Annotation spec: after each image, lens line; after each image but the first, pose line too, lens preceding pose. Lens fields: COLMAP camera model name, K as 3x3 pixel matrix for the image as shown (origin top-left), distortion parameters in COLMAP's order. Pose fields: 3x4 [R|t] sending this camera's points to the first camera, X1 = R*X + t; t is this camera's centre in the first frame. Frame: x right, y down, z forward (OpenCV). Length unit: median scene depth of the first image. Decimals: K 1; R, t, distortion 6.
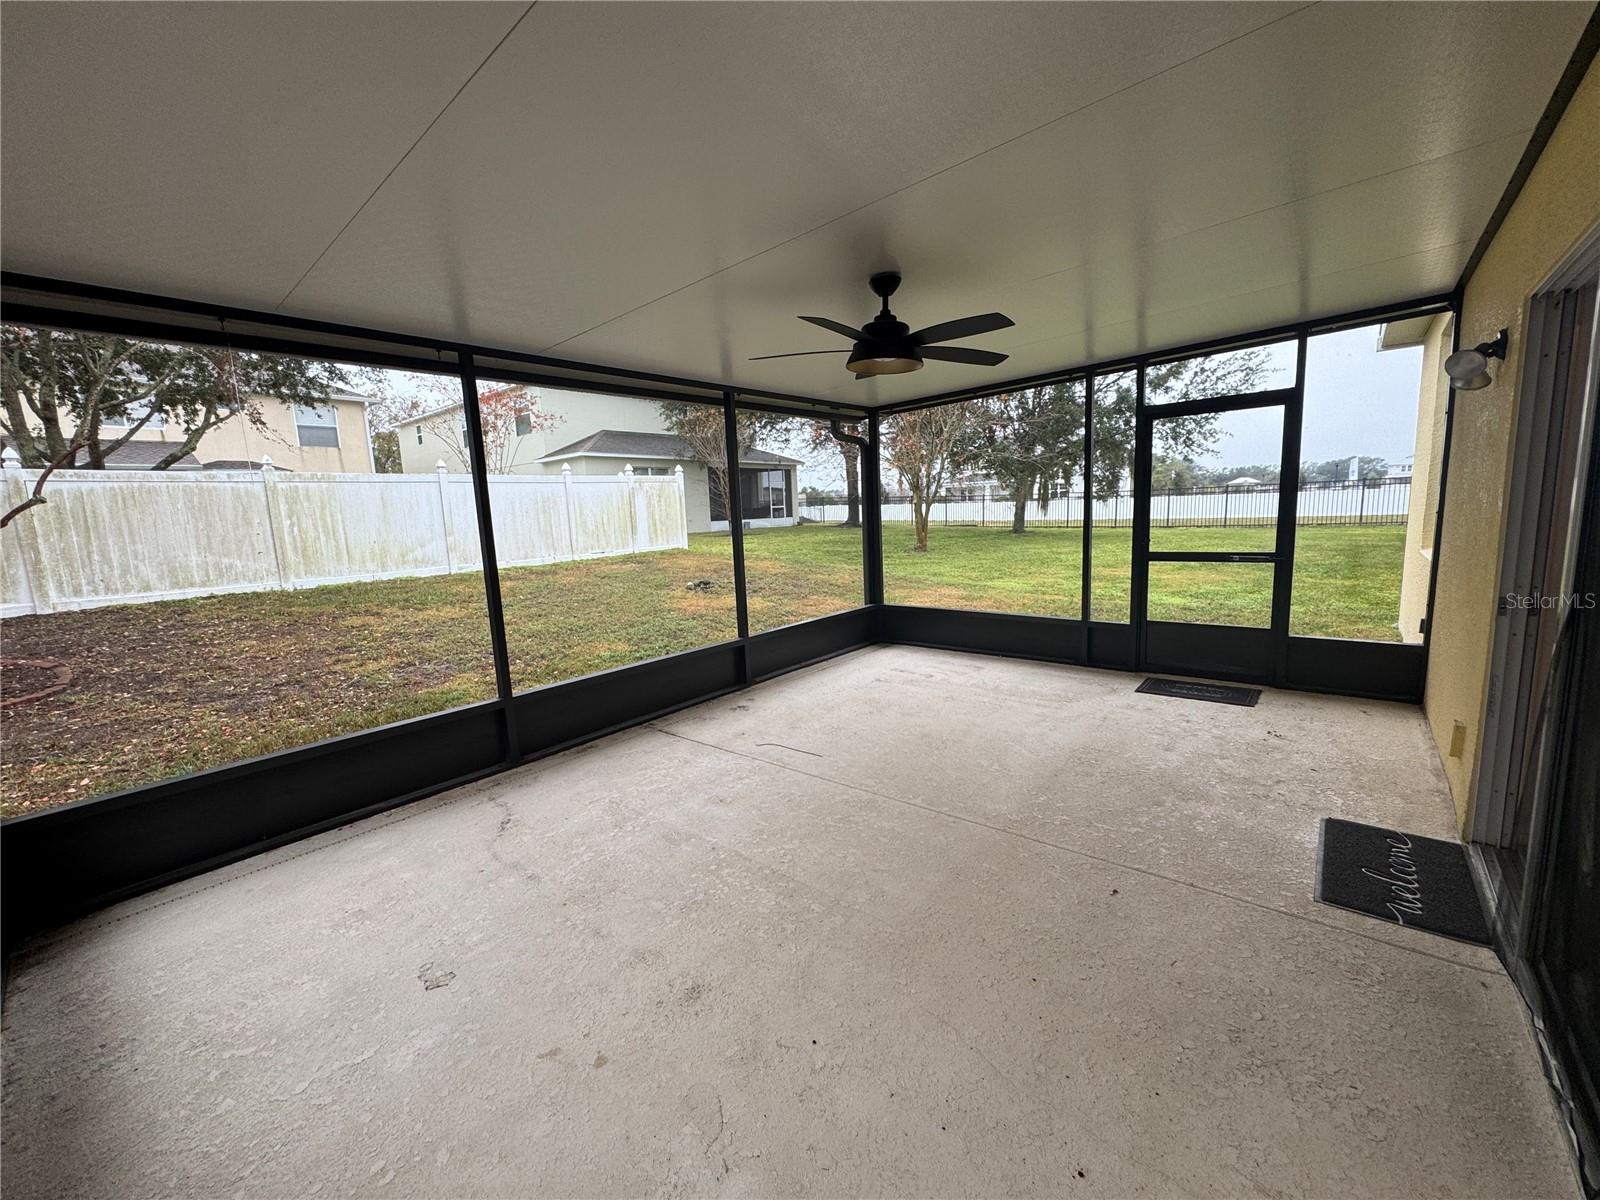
lens RADIAL K [[635.2, 0, 801.7], [0, 635.2, 599.3], [0, 0, 1]] dist [-0.003433, 0.000316]
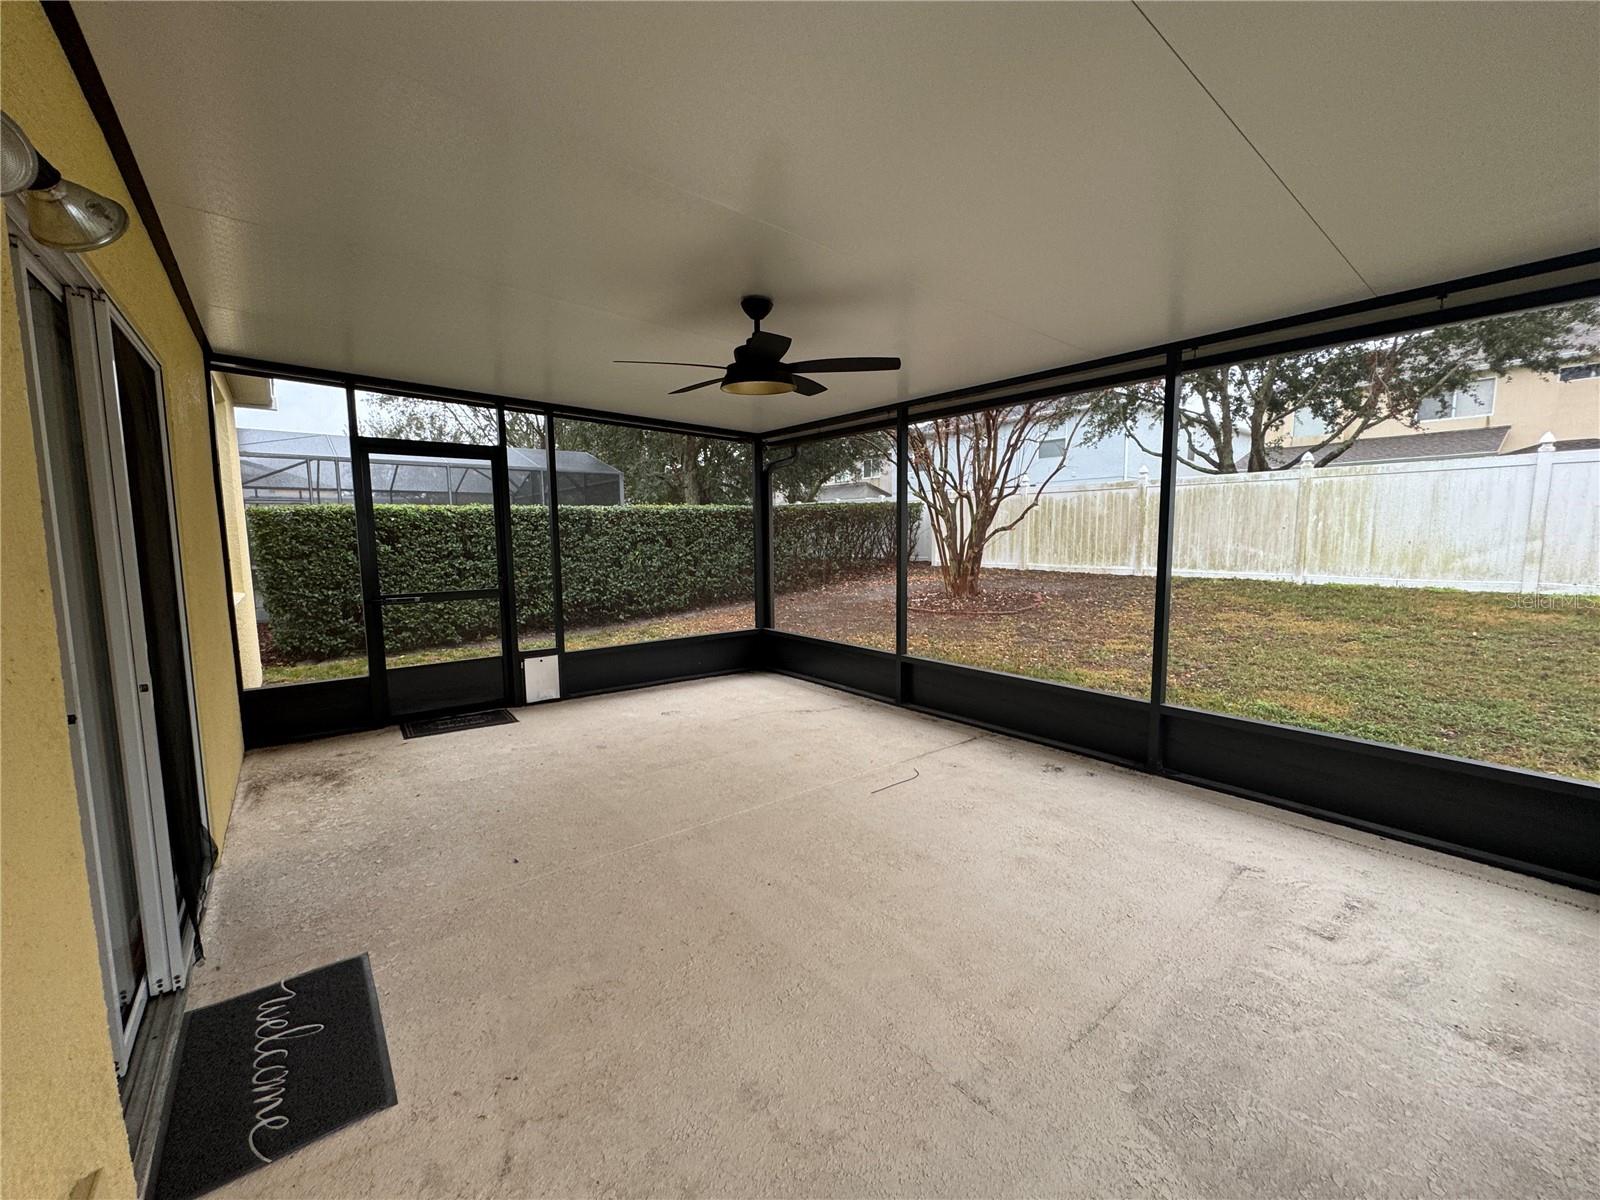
lens RADIAL K [[635.2, 0, 804.6], [0, 635.2, 601.8], [0, 0, 1]] dist [-0.003433, 0.000316]
pose [[-0.181710, 0.150612, -0.971750, 0.643525], [-0.122630, 0.977016, 0.174359, -0.123888], [0.975676, 0.150849, -0.159064, 0.716445]]
